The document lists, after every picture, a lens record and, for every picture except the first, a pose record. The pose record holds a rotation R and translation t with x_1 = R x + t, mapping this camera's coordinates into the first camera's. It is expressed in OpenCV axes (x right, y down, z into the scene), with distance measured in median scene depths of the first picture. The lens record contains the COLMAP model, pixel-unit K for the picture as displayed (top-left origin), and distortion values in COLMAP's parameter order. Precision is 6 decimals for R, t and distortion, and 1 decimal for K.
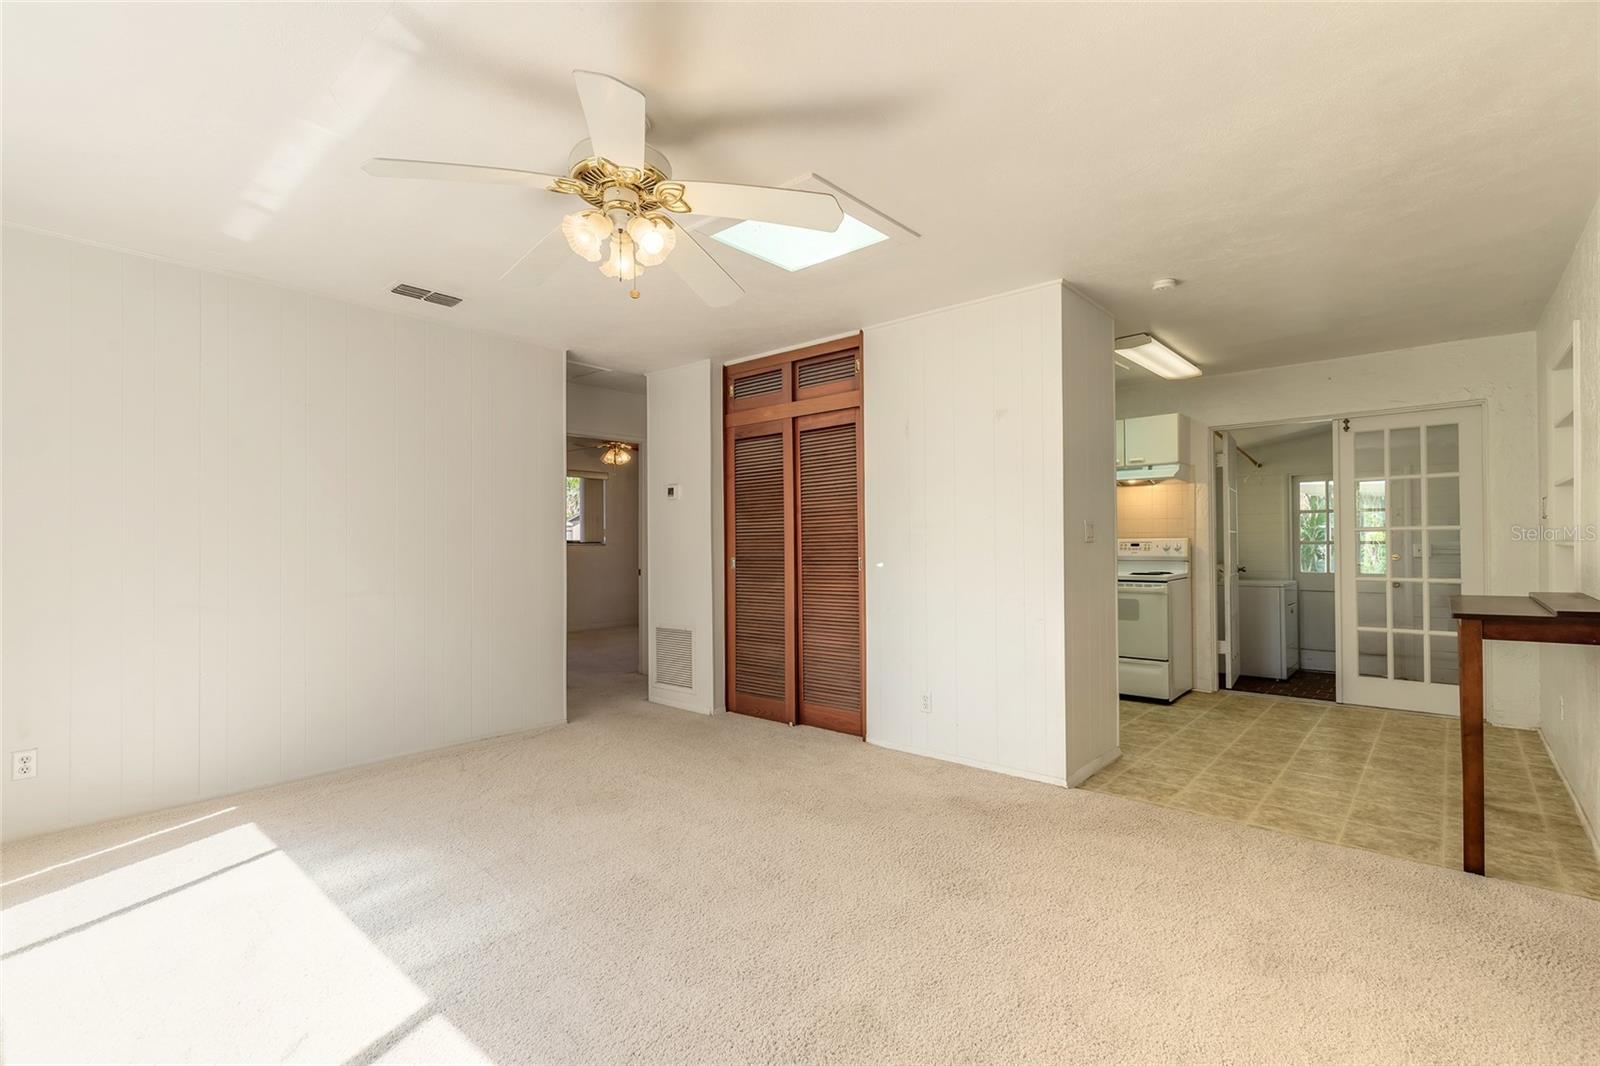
lens RADIAL K [[724.6, 0, 792.3], [0, 724.6, 537.5], [0, 0, 1]] dist [0.010075, -0.003261]
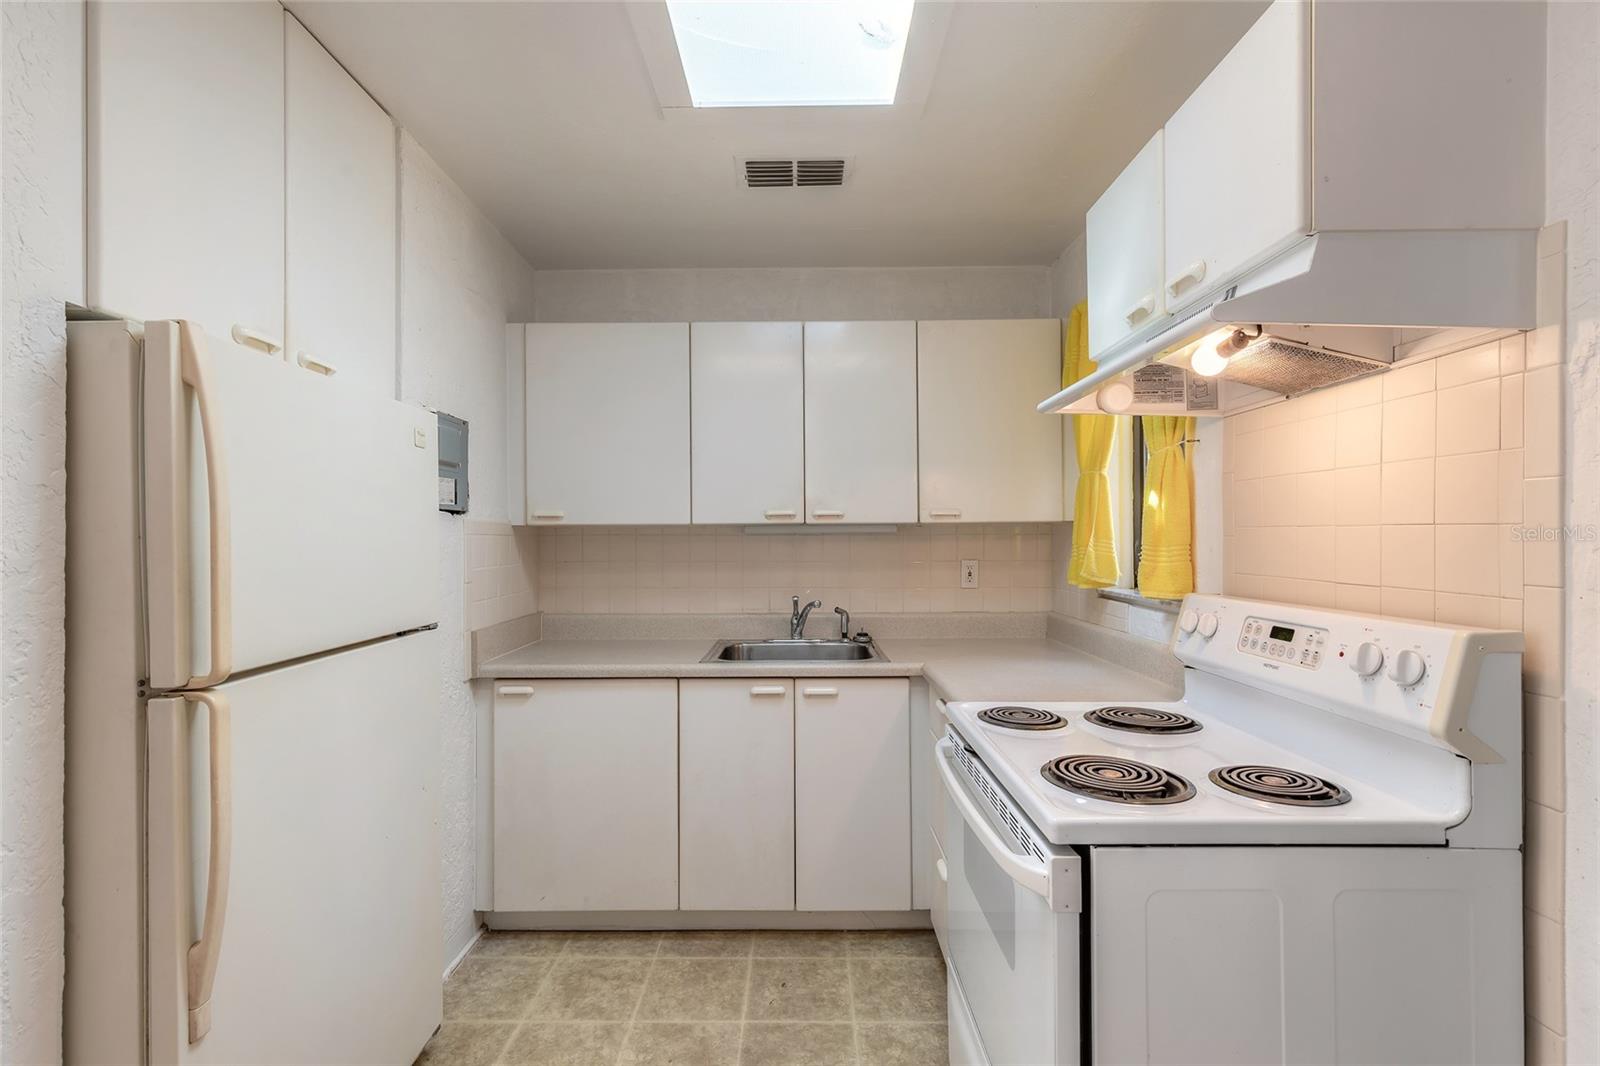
lens RADIAL K [[724.6, 0, 796.6], [0, 724.6, 537.0], [0, 0, 1]] dist [0.010075, -0.003261]
pose [[0.660686, 0.004398, -0.750650, 0.640649], [0.000508, 0.999980, 0.006305, -0.027297], [0.750663, -0.004547, 0.660670, 0.845820]]
